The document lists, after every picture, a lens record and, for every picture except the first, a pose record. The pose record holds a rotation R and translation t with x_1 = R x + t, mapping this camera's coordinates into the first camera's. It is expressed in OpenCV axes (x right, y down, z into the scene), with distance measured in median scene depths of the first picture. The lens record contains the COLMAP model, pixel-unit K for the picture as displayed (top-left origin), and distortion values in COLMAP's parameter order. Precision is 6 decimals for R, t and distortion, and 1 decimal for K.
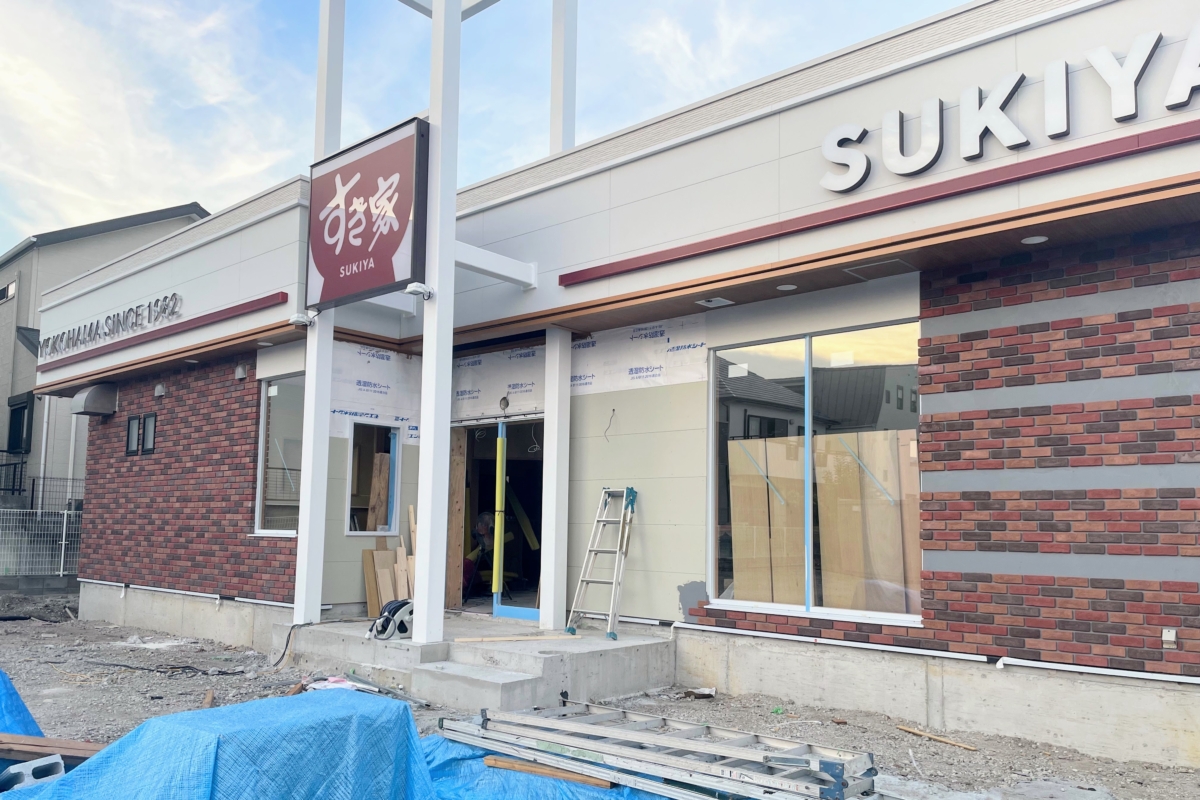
lens RADIAL K [[899.3, 0, 599.9], [0, 899.3, 451.6], [0, 0, 1]] dist [0.092161, -0.123468]
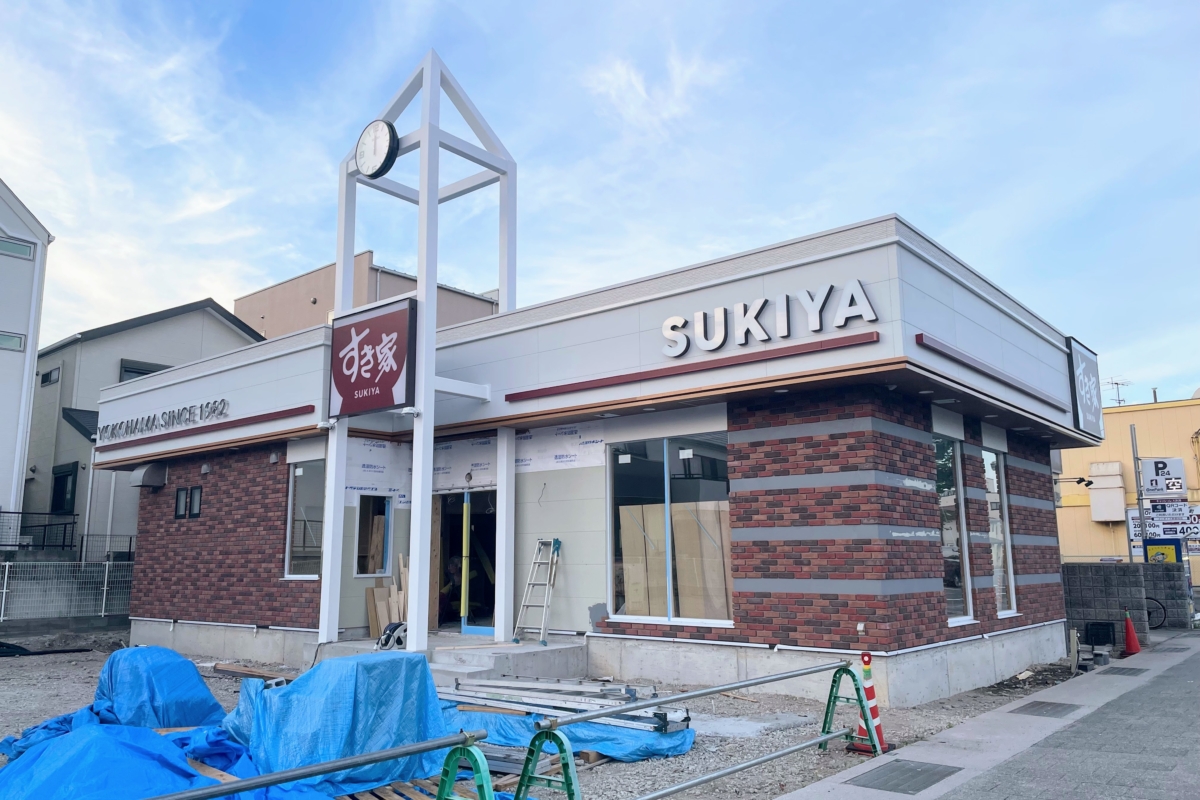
lens RADIAL K [[901.5, 0, 594.6], [0, 901.5, 401.4], [0, 0, 1]] dist [0.095064, -0.127386]
pose [[0.999347, -0.019045, 0.030713, 0.054445], [0.021624, 0.996062, -0.085981, -0.053280], [-0.028955, 0.086589, 0.995823, -0.464072]]
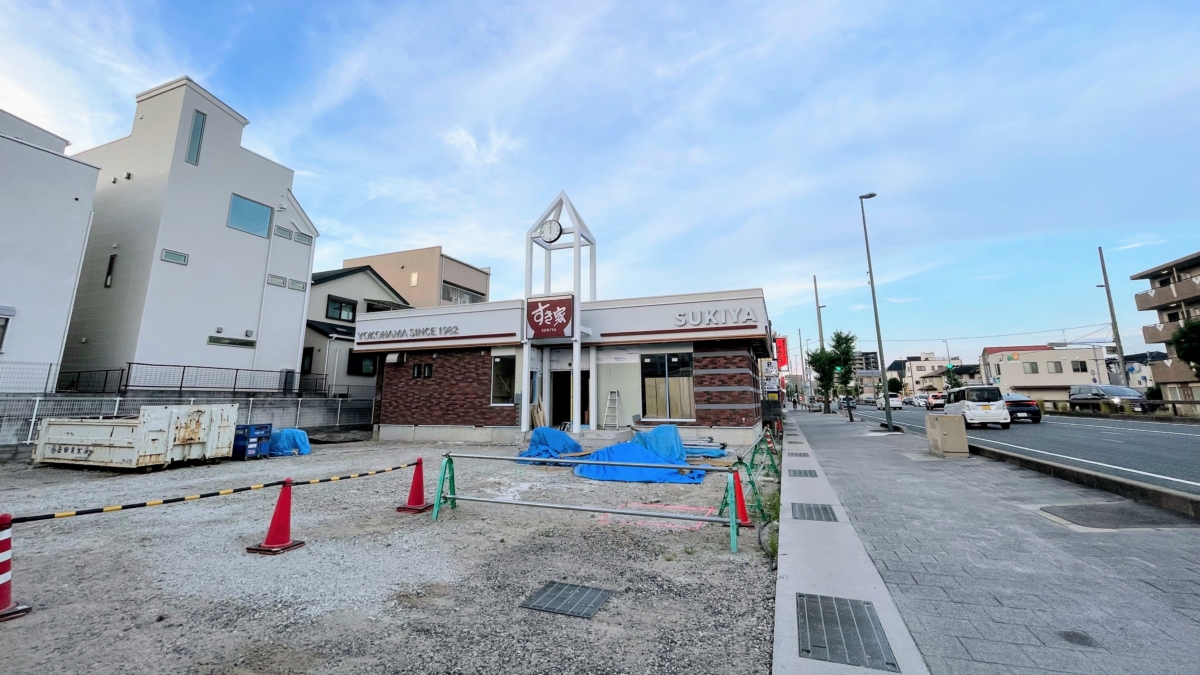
lens RADIAL K [[482.0, 0, 600.2], [0, 482.0, 298.5], [0, 0, 1]] dist [-0.000438, -0.000015]
pose [[0.932202, 0.052426, 0.358122, -0.764445], [-0.009231, 0.992576, -0.121275, -0.093693], [-0.361822, 0.109747, 0.925765, -0.872842]]
